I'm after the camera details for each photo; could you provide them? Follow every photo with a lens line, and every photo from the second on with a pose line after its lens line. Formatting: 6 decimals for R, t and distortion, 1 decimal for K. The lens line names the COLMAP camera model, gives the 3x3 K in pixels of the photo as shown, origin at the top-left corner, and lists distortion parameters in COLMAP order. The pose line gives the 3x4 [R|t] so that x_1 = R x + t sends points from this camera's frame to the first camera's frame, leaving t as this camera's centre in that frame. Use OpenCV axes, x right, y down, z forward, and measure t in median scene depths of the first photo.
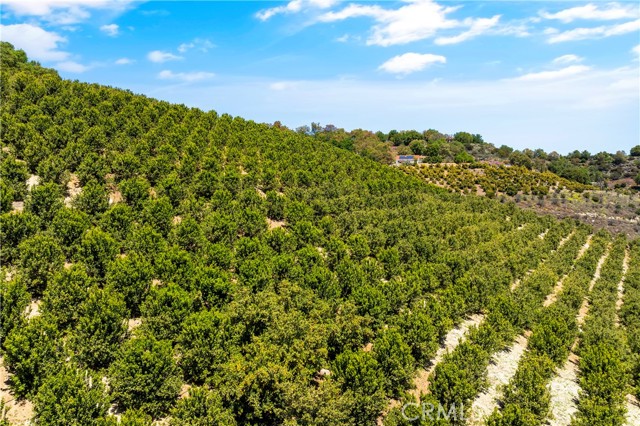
lens RADIAL K [[446.5, 0, 319.2], [0, 446.5, 214.0], [0, 0, 1]] dist [-0.003673, -0.000176]
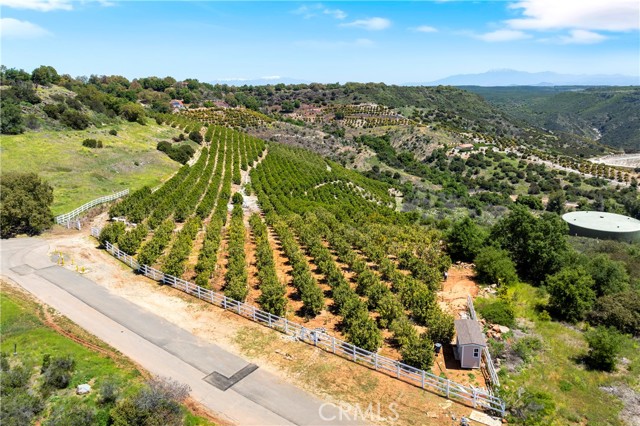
lens RADIAL K [[446.5, 0, 320.1], [0, 446.5, 212.9], [0, 0, 1]] dist [-0.003673, -0.000176]
pose [[0.735544, -0.181987, 0.652576, -0.328684], [0.049965, 0.975194, 0.215640, -0.040150], [-0.675632, -0.126007, 0.726391, -0.340478]]
